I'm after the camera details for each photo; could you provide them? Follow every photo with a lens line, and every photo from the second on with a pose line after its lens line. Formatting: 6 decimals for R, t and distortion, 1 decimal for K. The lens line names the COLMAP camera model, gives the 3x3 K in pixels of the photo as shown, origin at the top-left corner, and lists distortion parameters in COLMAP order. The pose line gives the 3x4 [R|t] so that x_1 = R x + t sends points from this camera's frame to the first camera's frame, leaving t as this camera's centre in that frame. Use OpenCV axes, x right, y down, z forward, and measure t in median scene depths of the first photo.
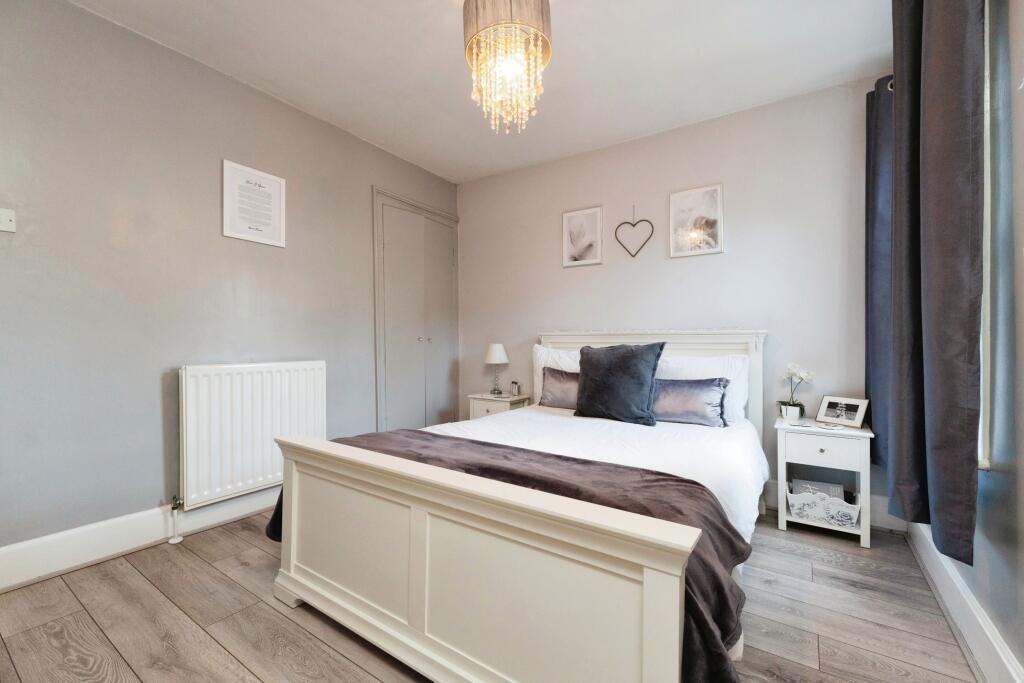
lens RADIAL K [[436.5, 0, 512.4], [0, 436.5, 339.8], [0, 0, 1]] dist [0.001925, 0.000158]
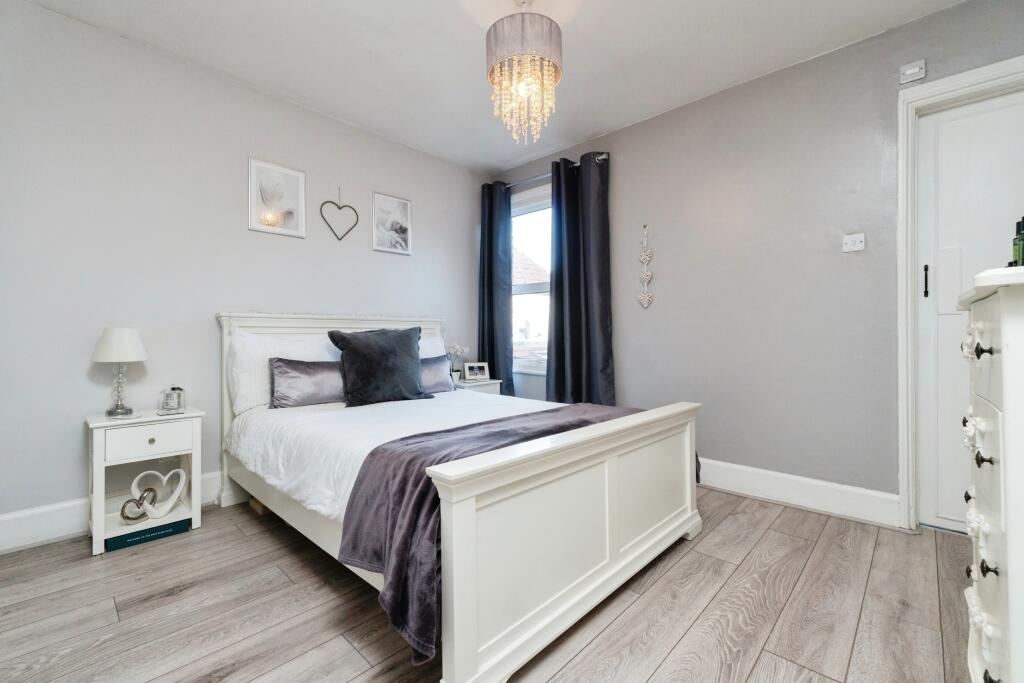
lens RADIAL K [[436.5, 0, 513.5], [0, 436.5, 339.6], [0, 0, 1]] dist [0.001925, 0.000158]
pose [[0.156497, -0.013891, 0.987581, -0.689784], [-0.002719, 0.999891, 0.014495, 0.018220], [-0.987675, -0.004954, 0.156442, 0.507626]]
